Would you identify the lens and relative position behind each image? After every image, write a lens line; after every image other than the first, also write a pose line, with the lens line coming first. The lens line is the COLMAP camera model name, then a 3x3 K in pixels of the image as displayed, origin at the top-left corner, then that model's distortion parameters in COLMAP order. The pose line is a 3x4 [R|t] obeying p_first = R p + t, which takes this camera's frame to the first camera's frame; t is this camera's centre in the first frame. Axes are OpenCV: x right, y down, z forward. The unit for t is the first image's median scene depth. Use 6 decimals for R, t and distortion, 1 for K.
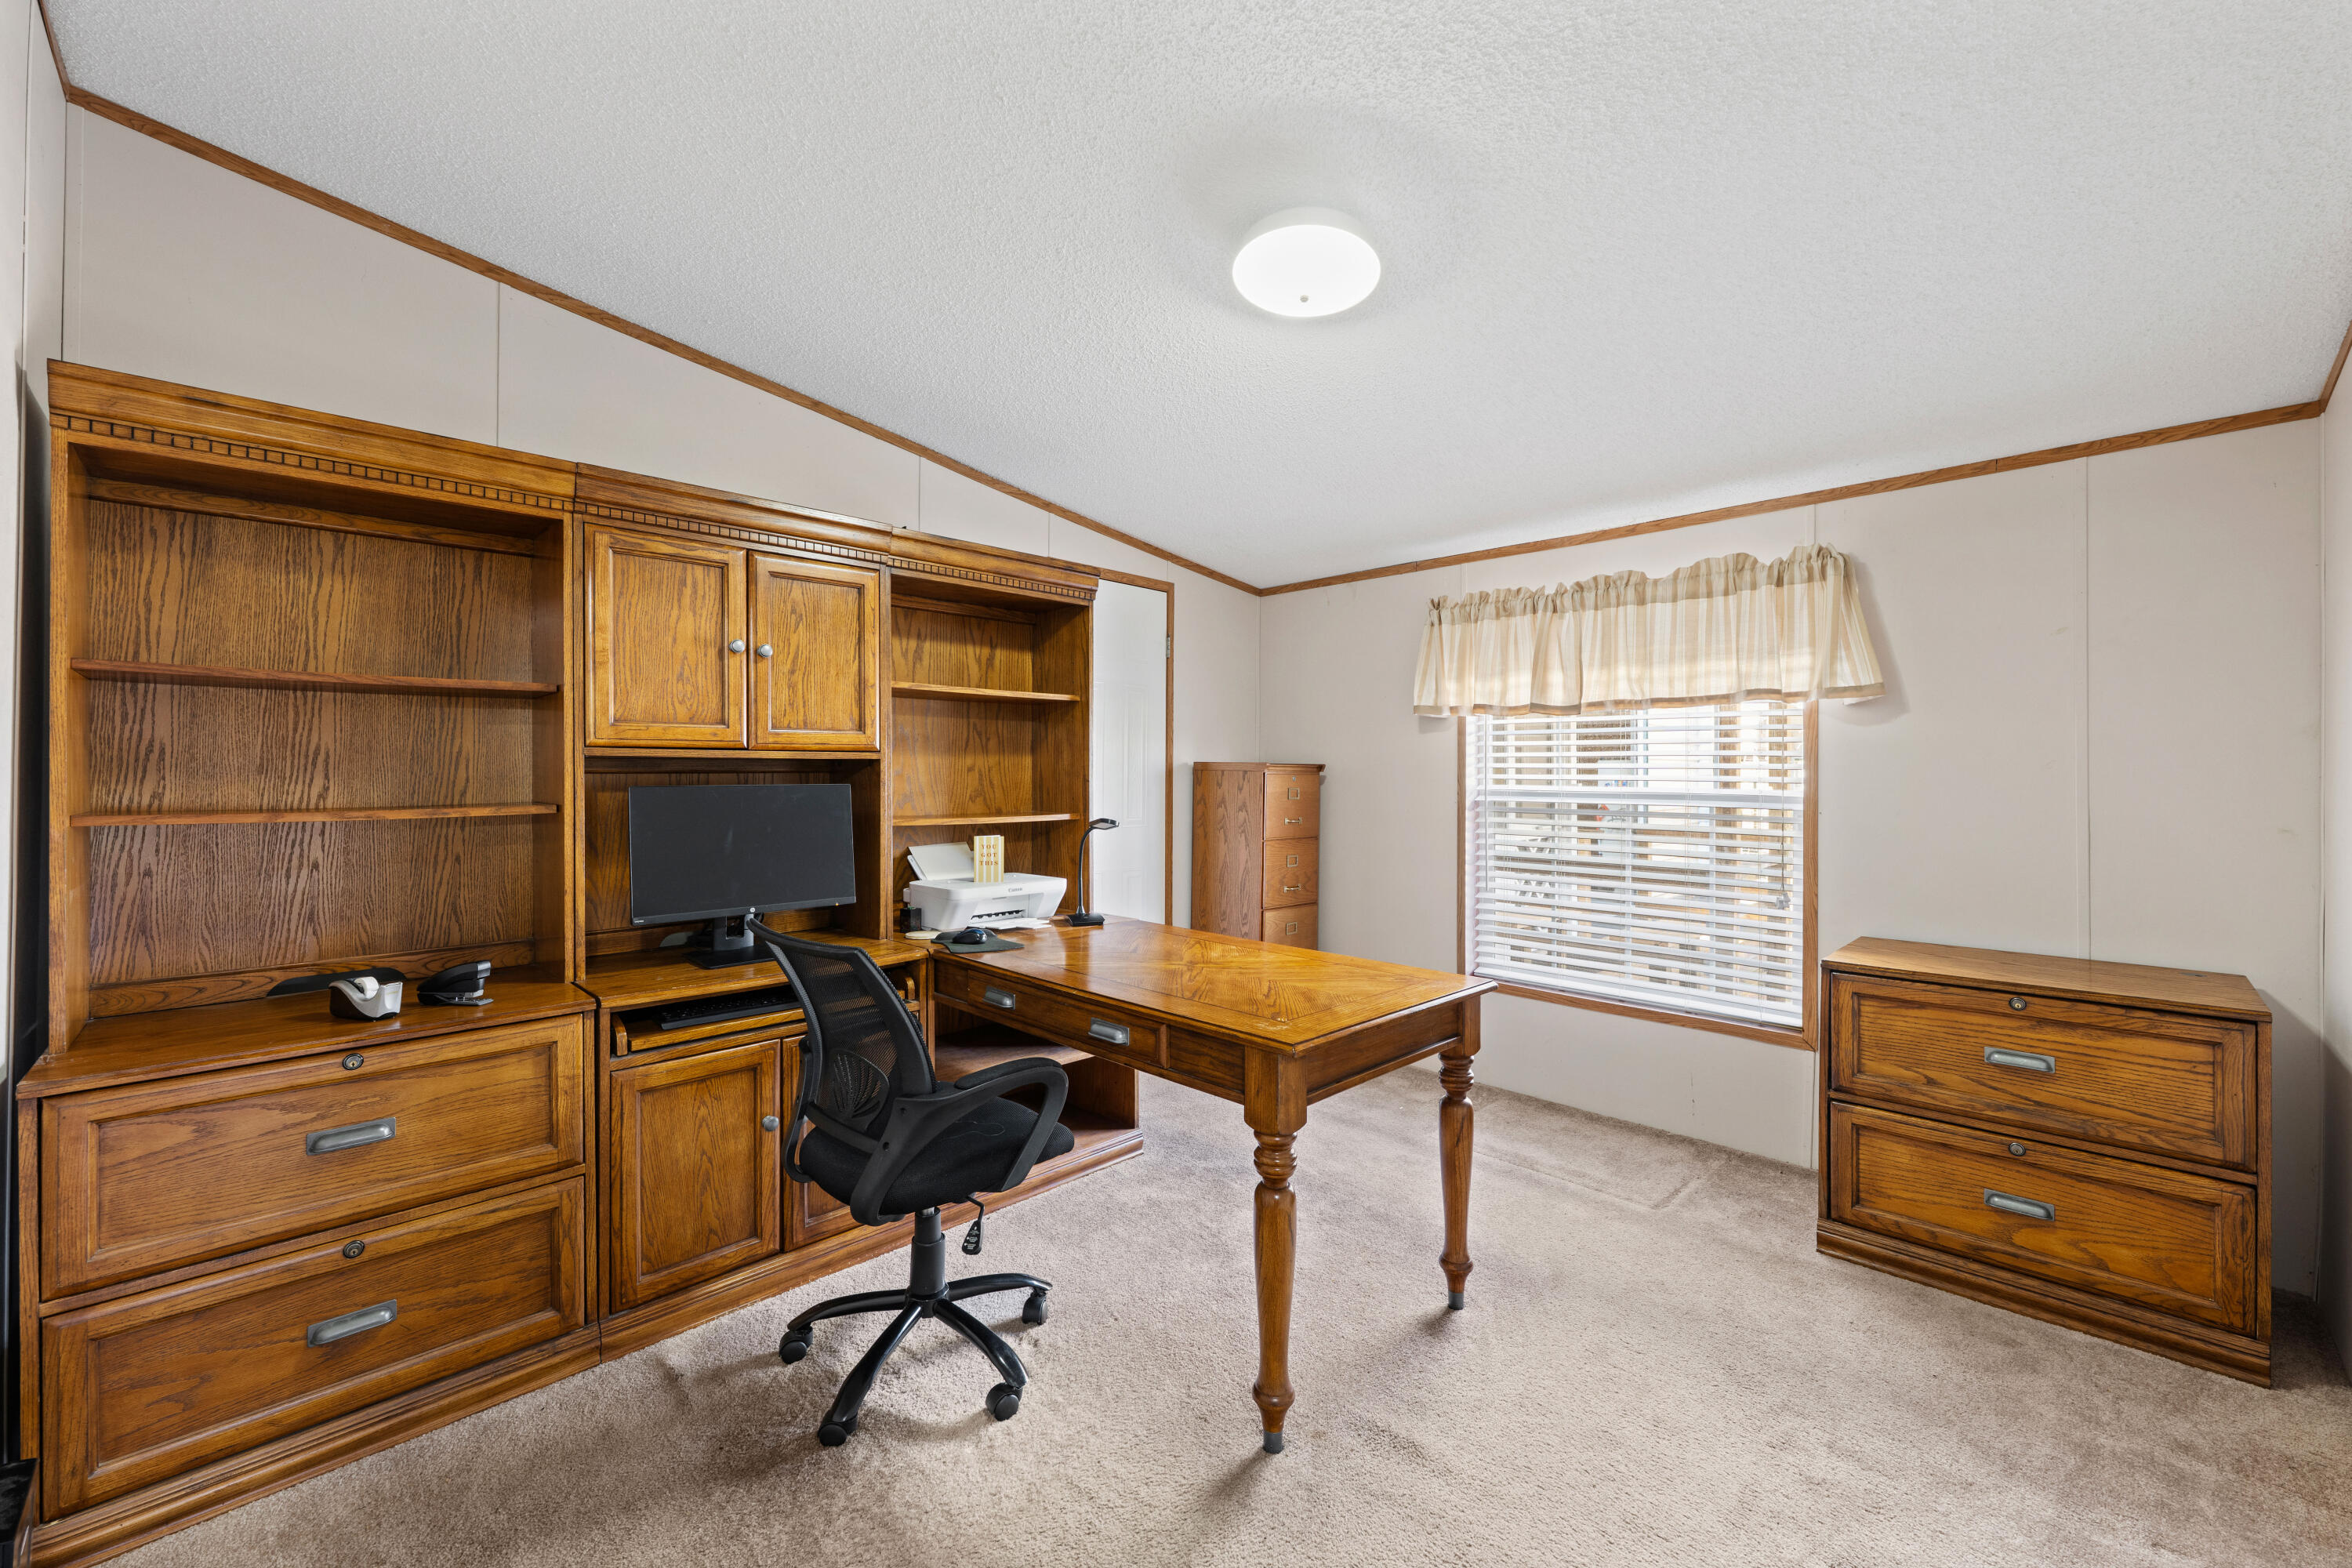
lens RADIAL K [[930.6, 0, 1177.8], [0, 930.6, 765.5], [0, 0, 1]] dist [0.002324, 0.000169]
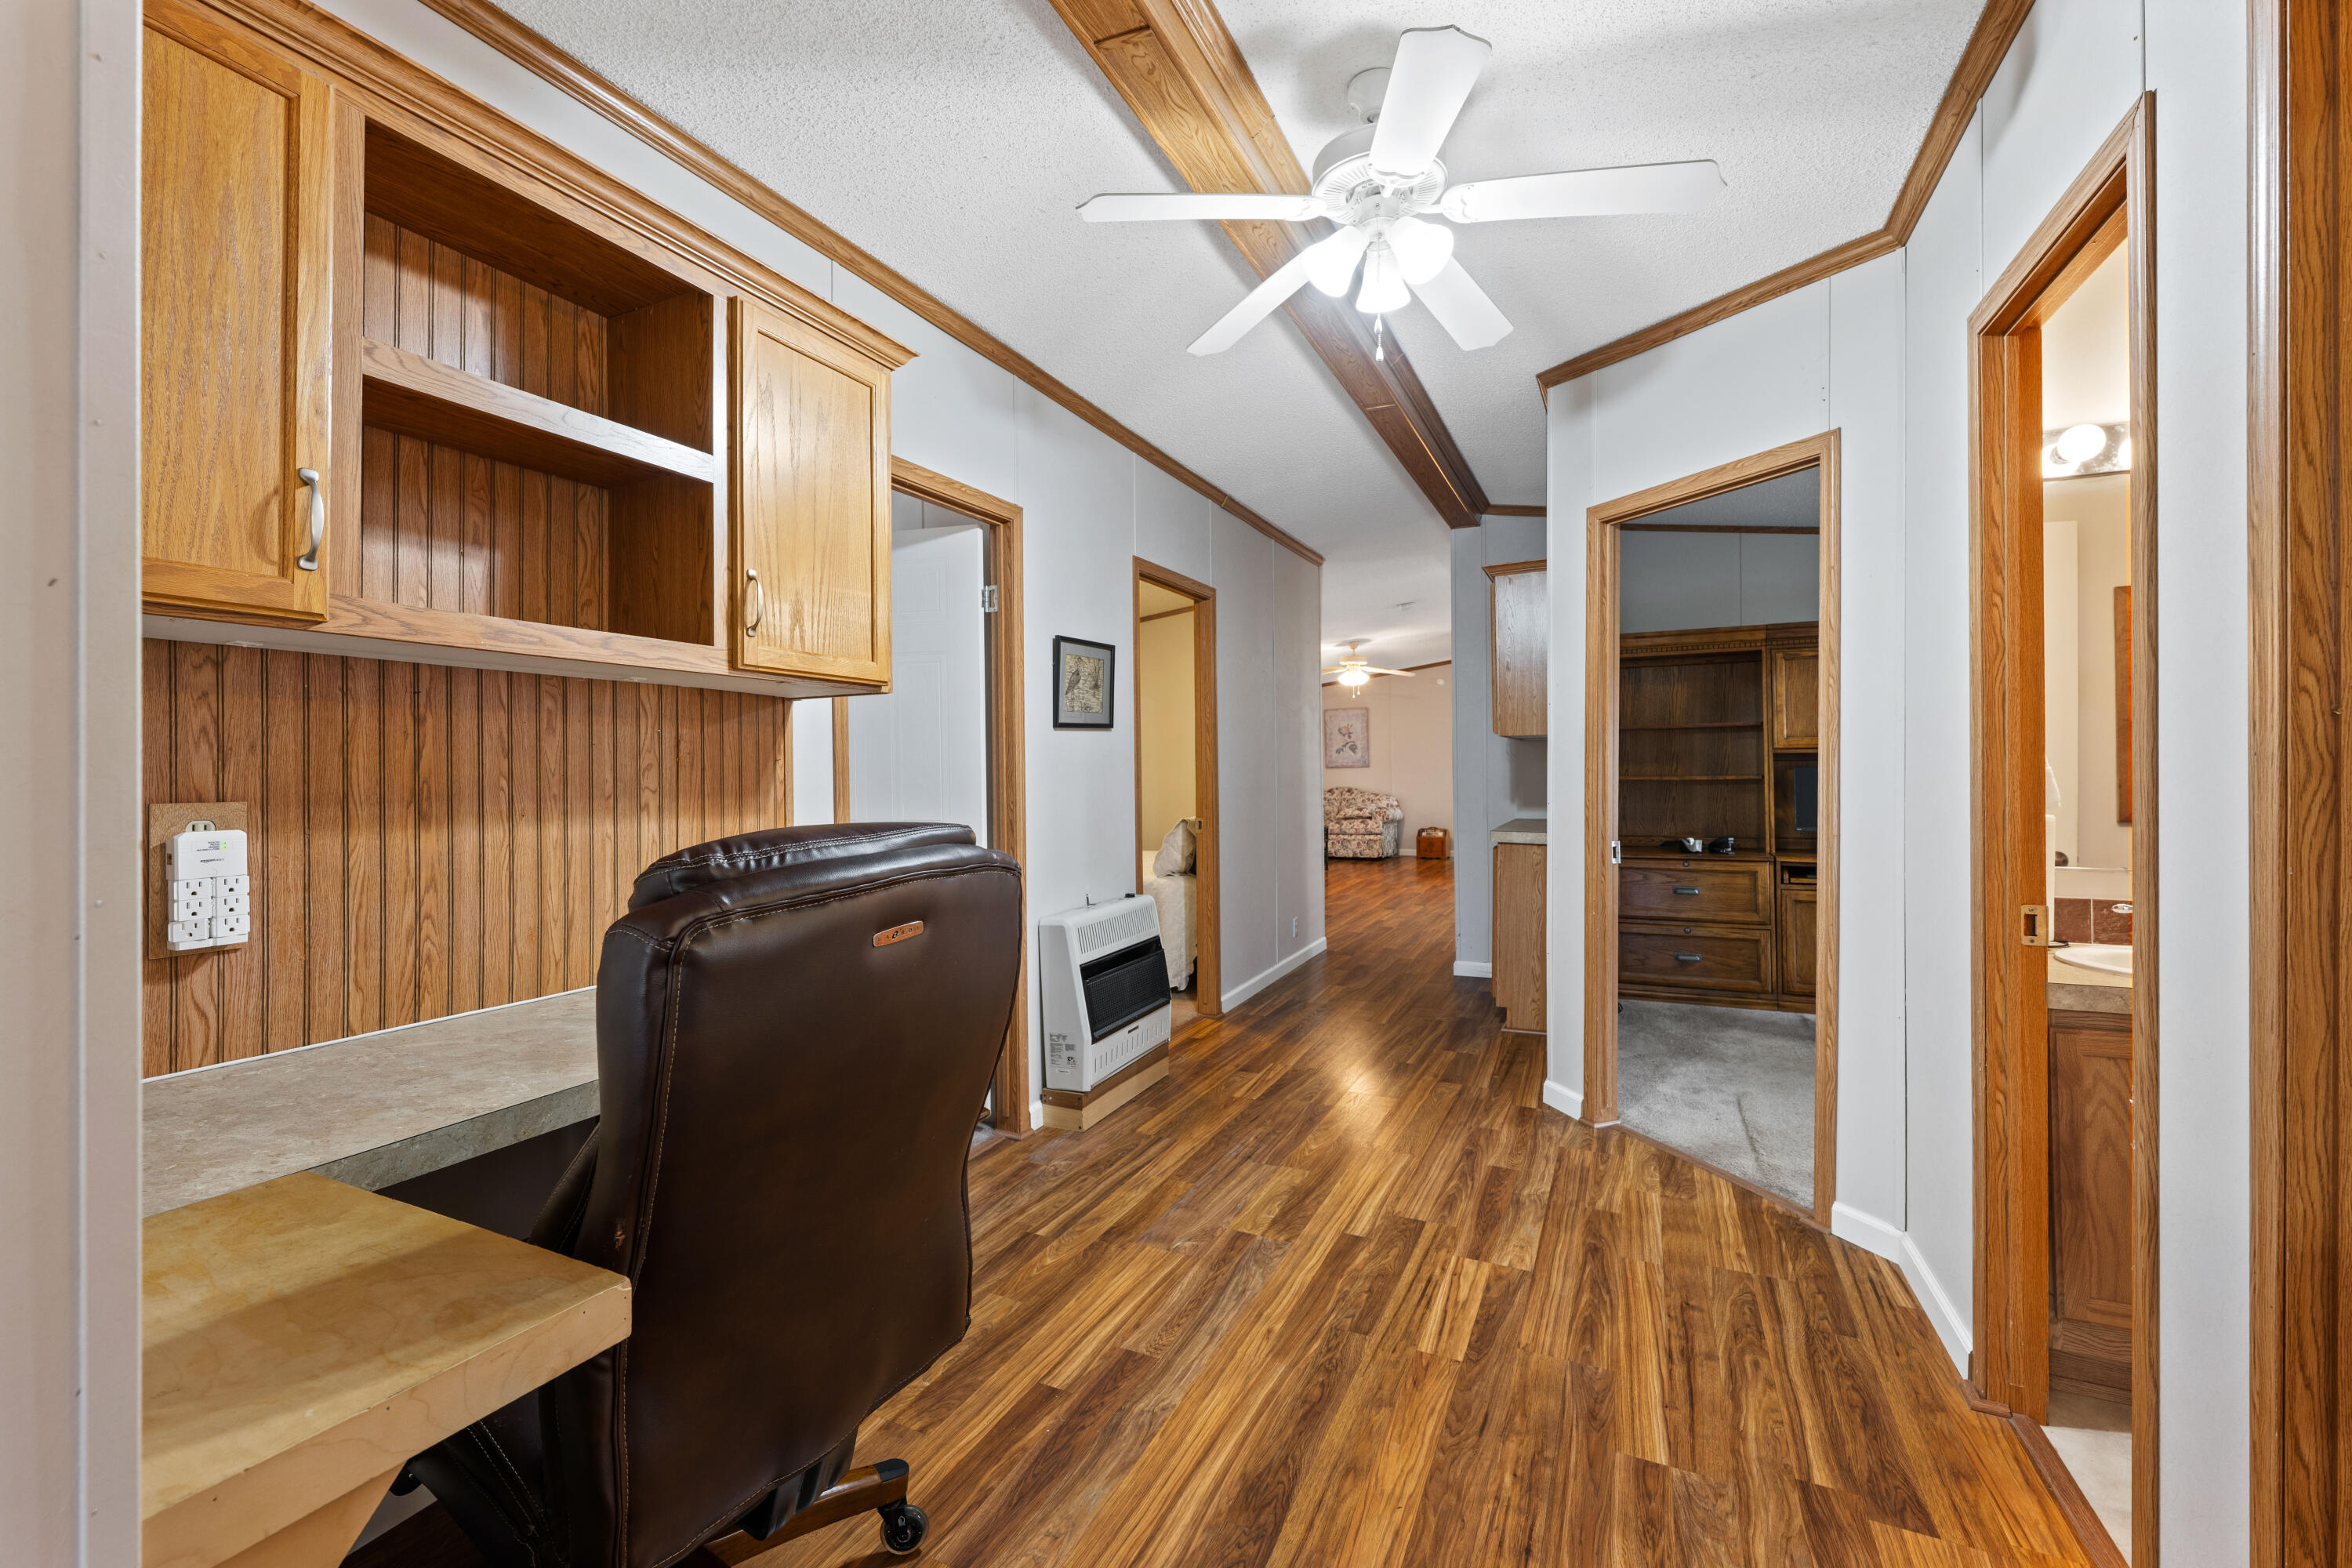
lens RADIAL K [[1012.4, 0, 1118.9], [0, 1012.4, 767.8], [0, 0, 1]] dist [-0.016850, 0.000723]
pose [[0.318632, -0.009180, -0.947834, 1.251793], [0.012896, 0.999903, -0.005350, 0.017953], [0.947791, -0.010519, 0.318719, -1.369275]]
